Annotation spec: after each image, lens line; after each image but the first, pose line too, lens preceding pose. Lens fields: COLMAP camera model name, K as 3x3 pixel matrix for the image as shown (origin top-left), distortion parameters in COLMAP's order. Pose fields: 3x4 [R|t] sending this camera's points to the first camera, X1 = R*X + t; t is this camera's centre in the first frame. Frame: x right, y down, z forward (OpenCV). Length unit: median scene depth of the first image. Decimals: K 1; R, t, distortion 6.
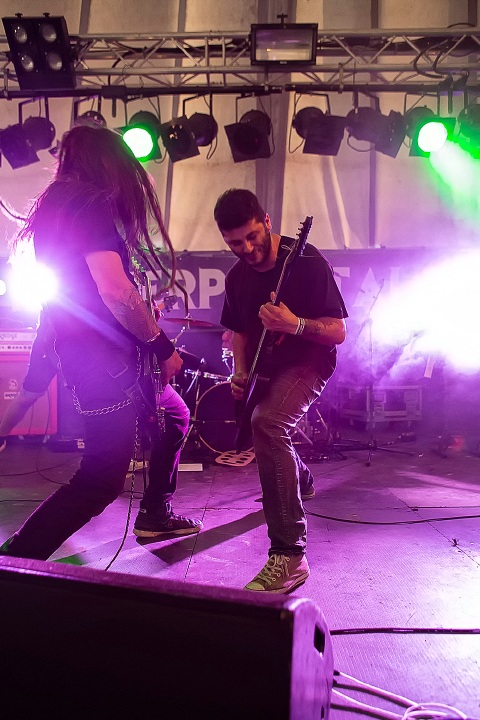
lens RADIAL K [[550.1, 0, 241.5], [0, 550.1, 371.4], [0, 0, 1]] dist [-0.064315, 0.010760]
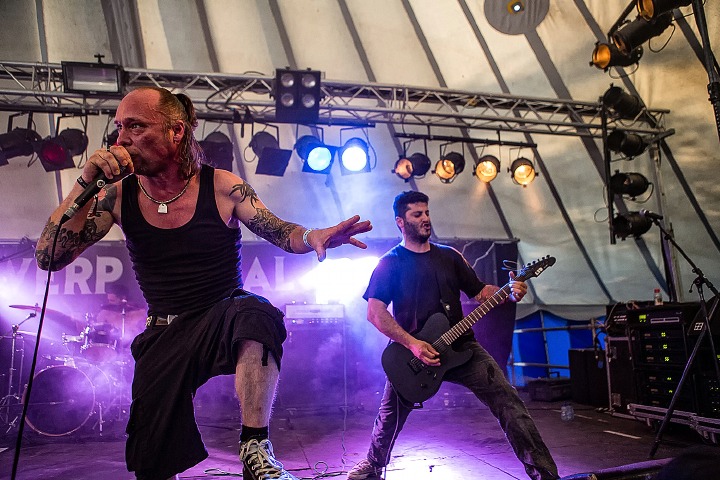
lens RADIAL K [[497.3, 0, 360.0], [0, 497.3, 240.0], [0, 0, 1]] dist [-0.107428, 0.082558]
pose [[0.976098, 0.023671, 0.216037, 0.415752], [0.024502, 0.975728, -0.217613, 0.000804], [-0.215944, 0.217705, 0.951826, -0.079664]]
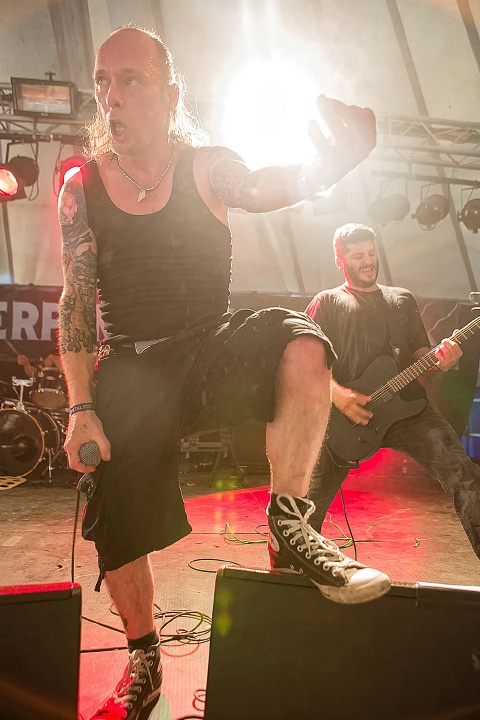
lens RADIAL K [[500.7, 0, 240.0], [0, 500.7, 360.0], [0, 0, 1]] dist [-0.041382, -0.000308]
pose [[0.992133, 0.044044, 0.117185, 0.359766], [-0.033109, 0.995052, -0.093672, 0.002746], [-0.120731, 0.089055, 0.988683, 0.009859]]
